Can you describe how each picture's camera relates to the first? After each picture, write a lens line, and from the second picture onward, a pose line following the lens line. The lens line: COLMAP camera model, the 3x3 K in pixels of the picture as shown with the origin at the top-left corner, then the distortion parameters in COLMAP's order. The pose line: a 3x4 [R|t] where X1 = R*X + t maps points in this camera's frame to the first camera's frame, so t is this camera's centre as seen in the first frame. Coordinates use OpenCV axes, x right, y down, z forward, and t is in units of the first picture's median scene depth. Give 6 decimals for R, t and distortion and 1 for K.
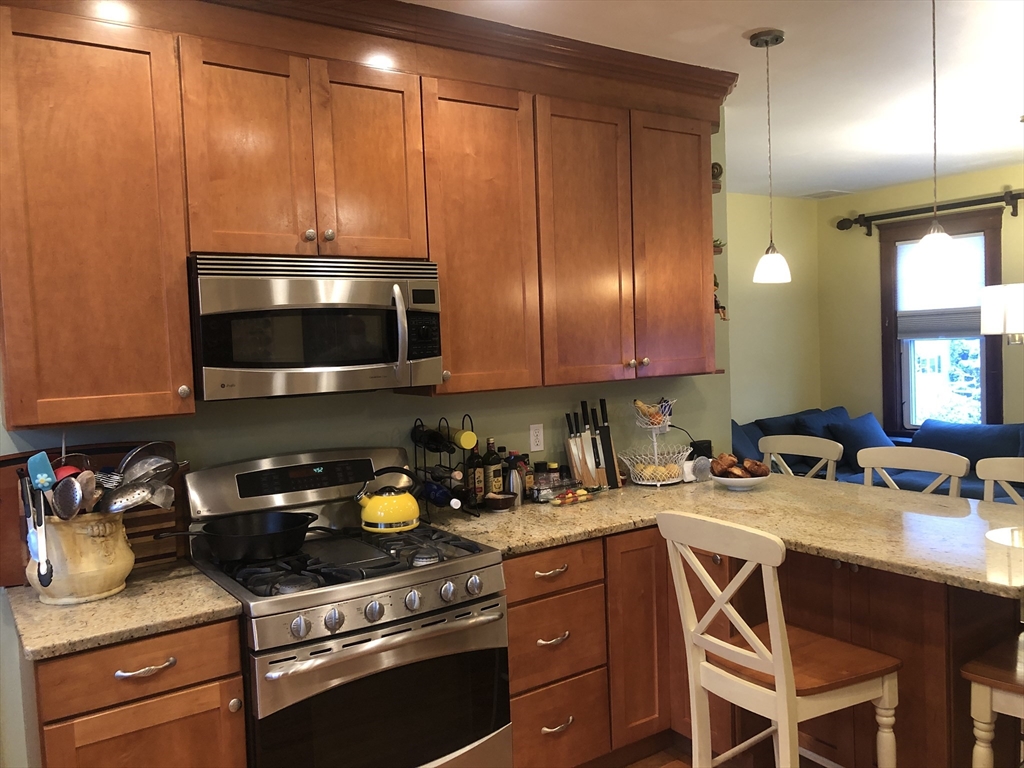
lens RADIAL K [[833.0, 0, 506.5], [0, 833.0, 382.5], [0, 0, 1]] dist [0.088170, -0.099108]
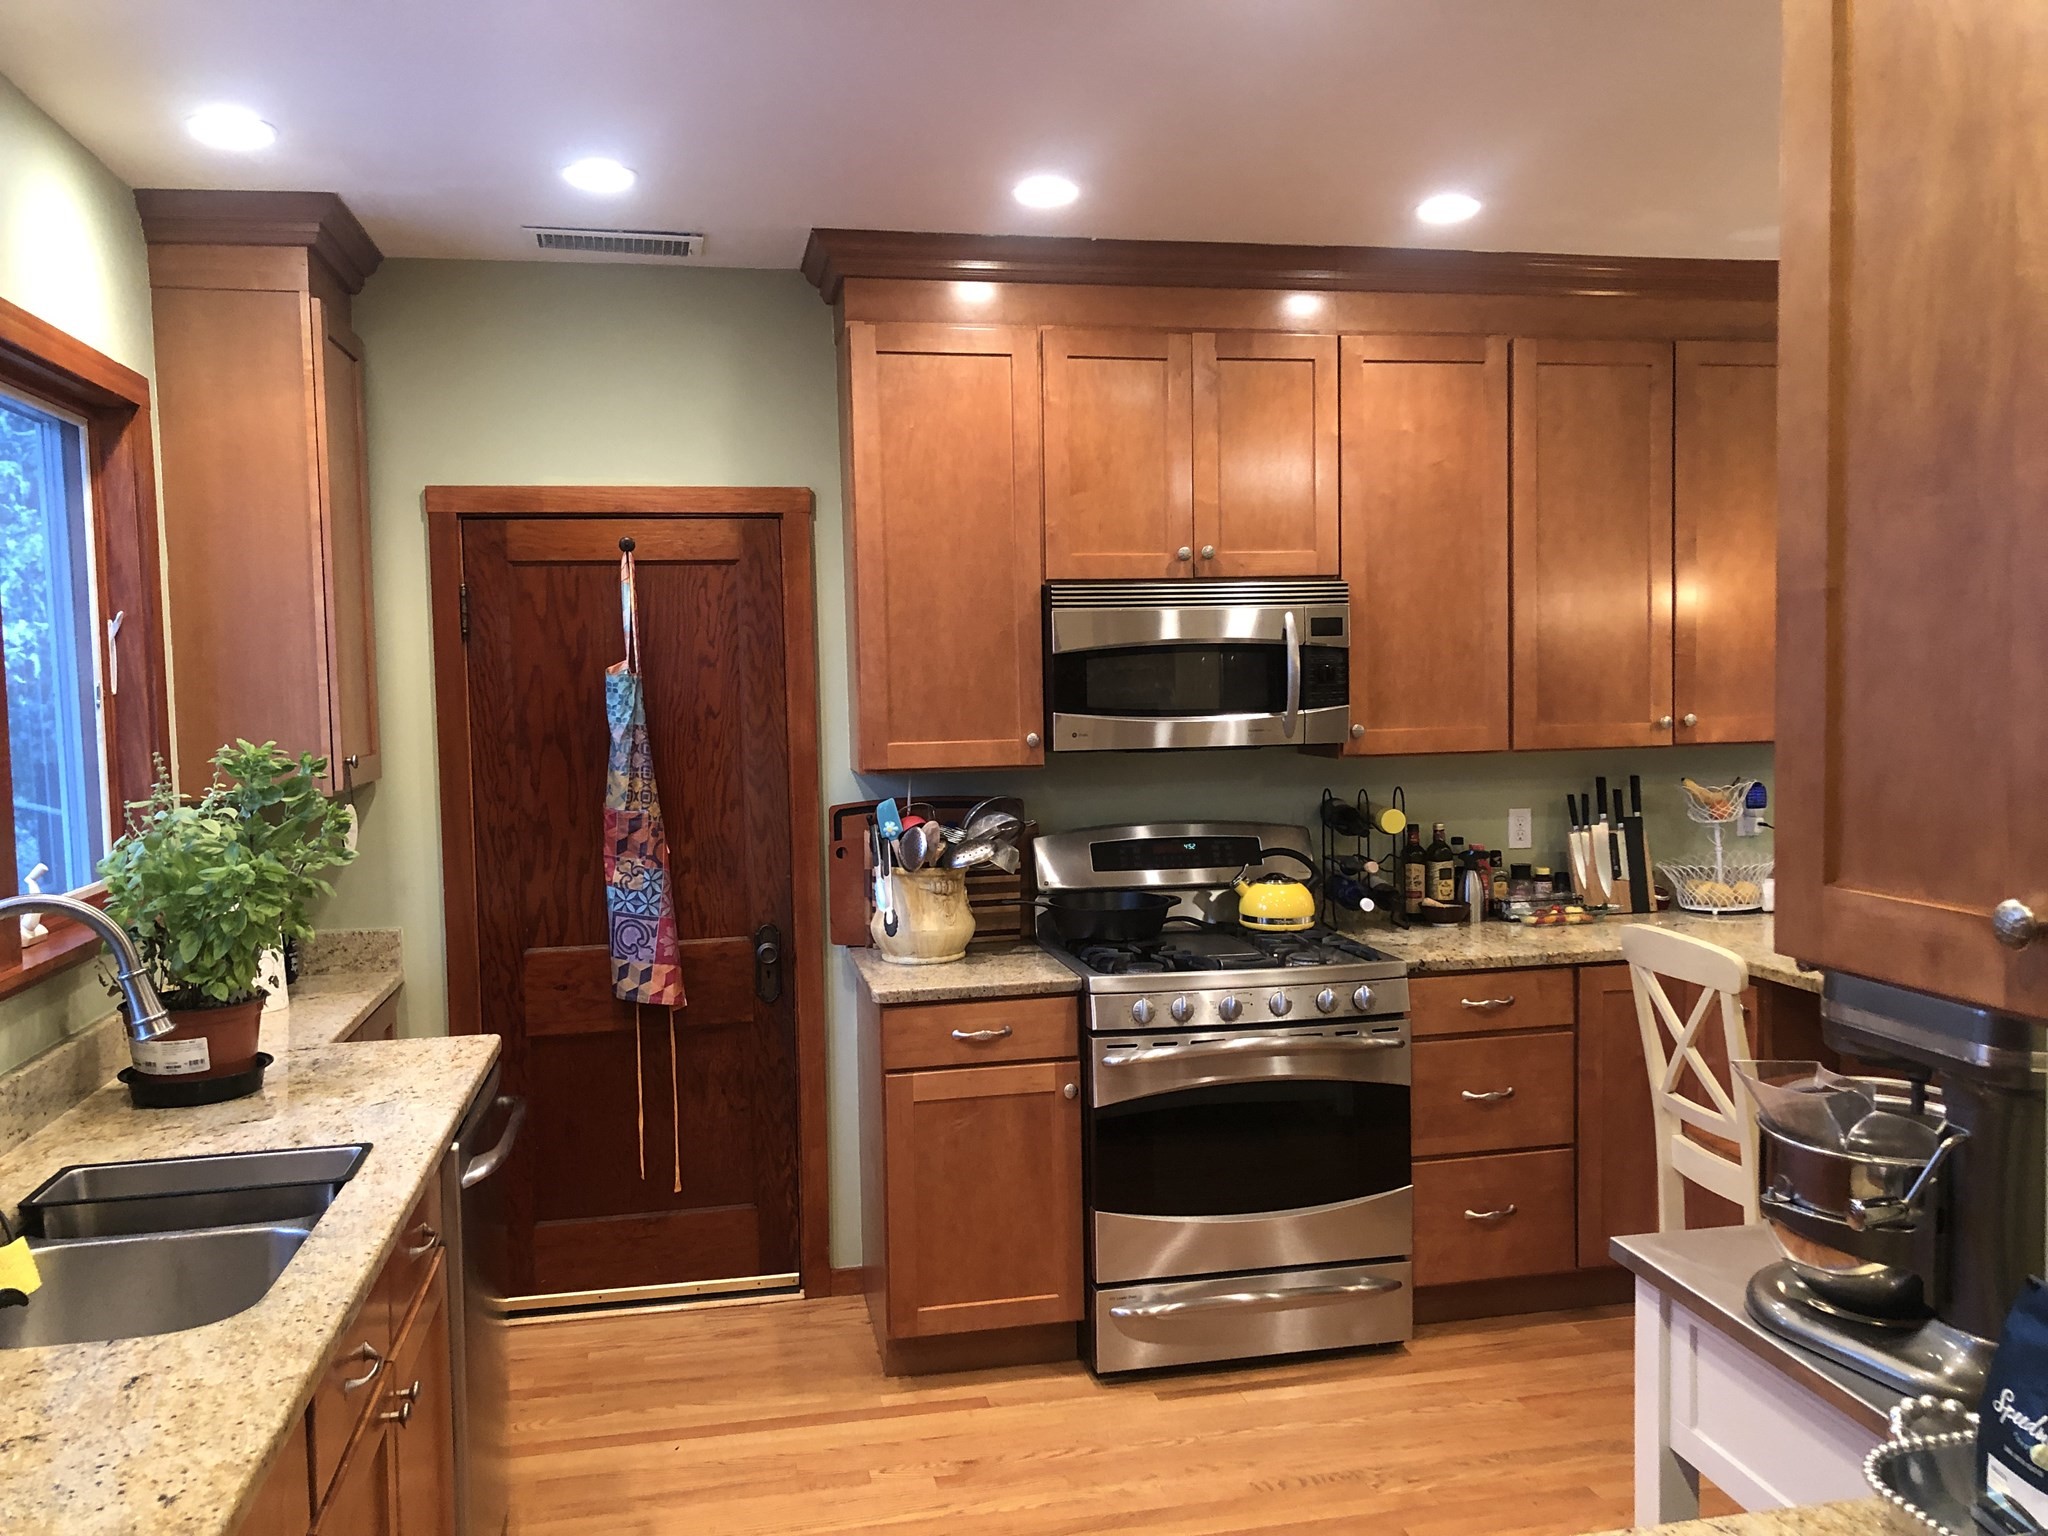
lens RADIAL K [[1668.0, 0, 1024.0], [0, 1668.0, 768.0], [0, 0, 1]] dist [0.049704, -0.043960]
pose [[0.920440, 0.040753, -0.388755, 0.243445], [-0.034814, 0.999145, 0.022312, 0.001368], [0.389332, -0.007003, 0.921071, -0.513411]]
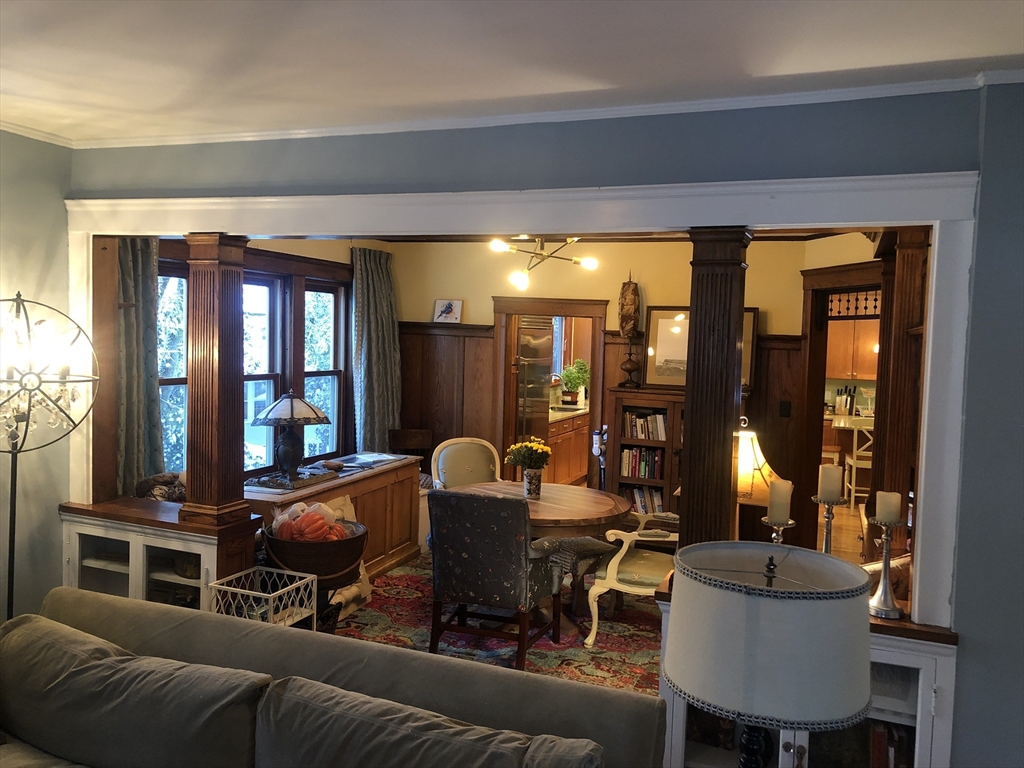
lens RADIAL K [[834.0, 0, 512.0], [0, 834.0, 384.0], [0, 0, 1]] dist [0.049704, -0.043960]
pose [[0.561252, 0.106174, -0.820806, 2.485477], [-0.098152, 0.993277, 0.061369, -0.068211], [0.821804, 0.046121, 0.567900, -2.257707]]
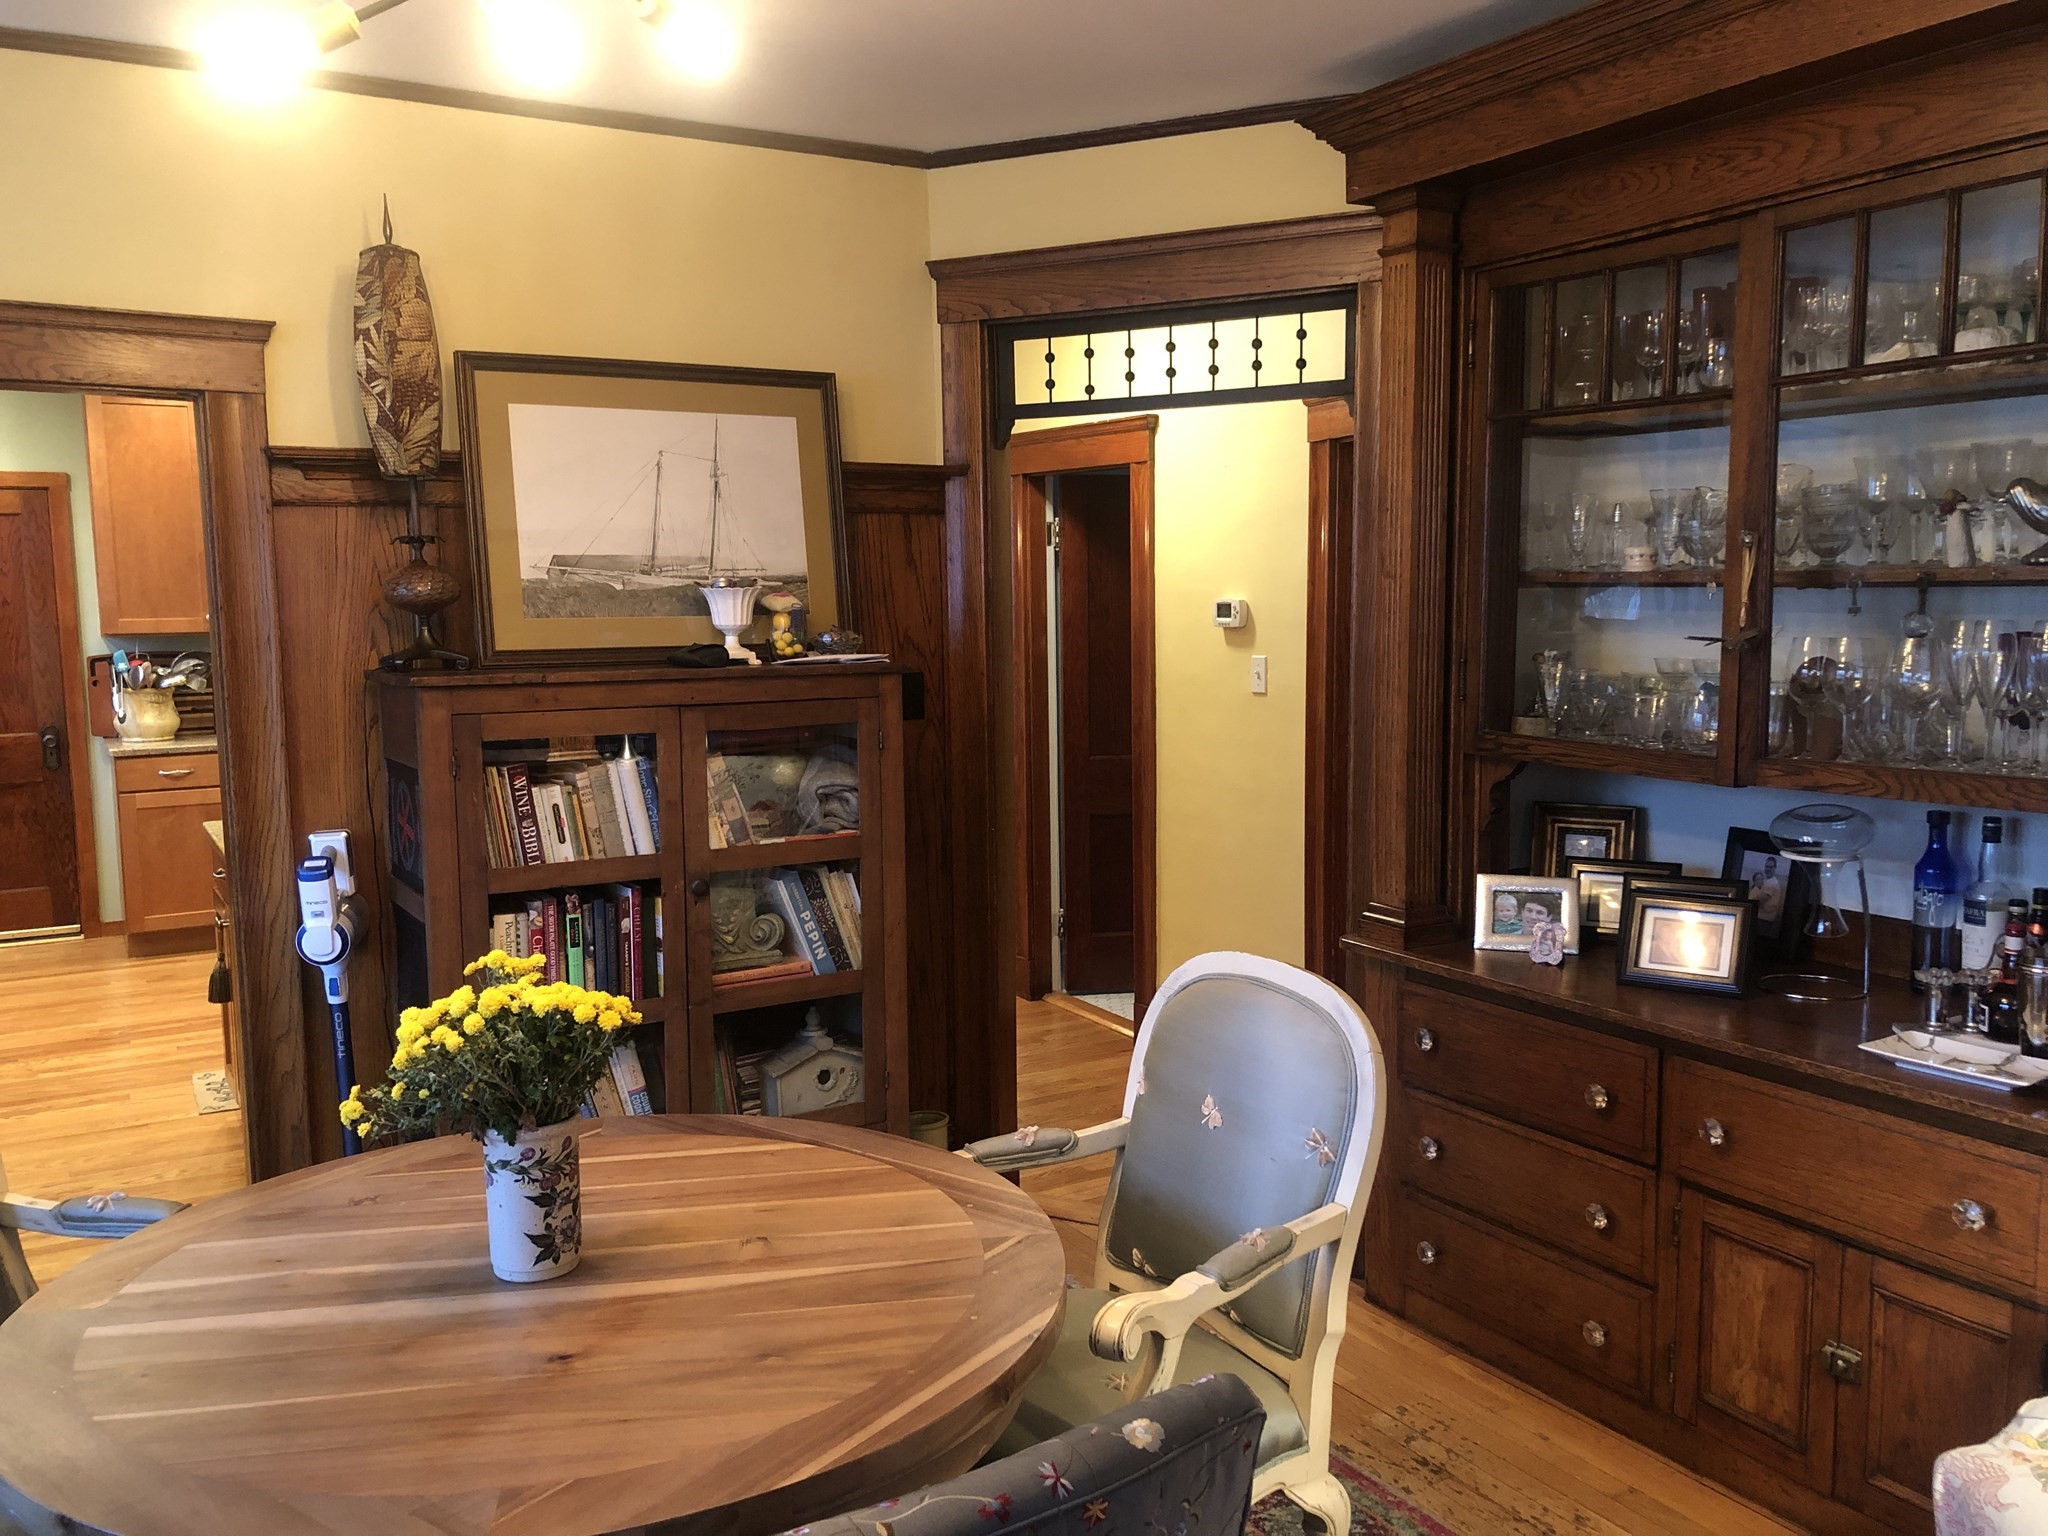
lens RADIAL K [[1668.0, 0, 1024.0], [0, 1668.0, 768.0], [0, 0, 1]] dist [0.049704, -0.043960]
pose [[0.997385, 0.034236, -0.063655, 1.182975], [-0.030161, 0.997500, 0.063904, 0.037552], [0.065684, -0.061817, 0.995924, -1.807556]]
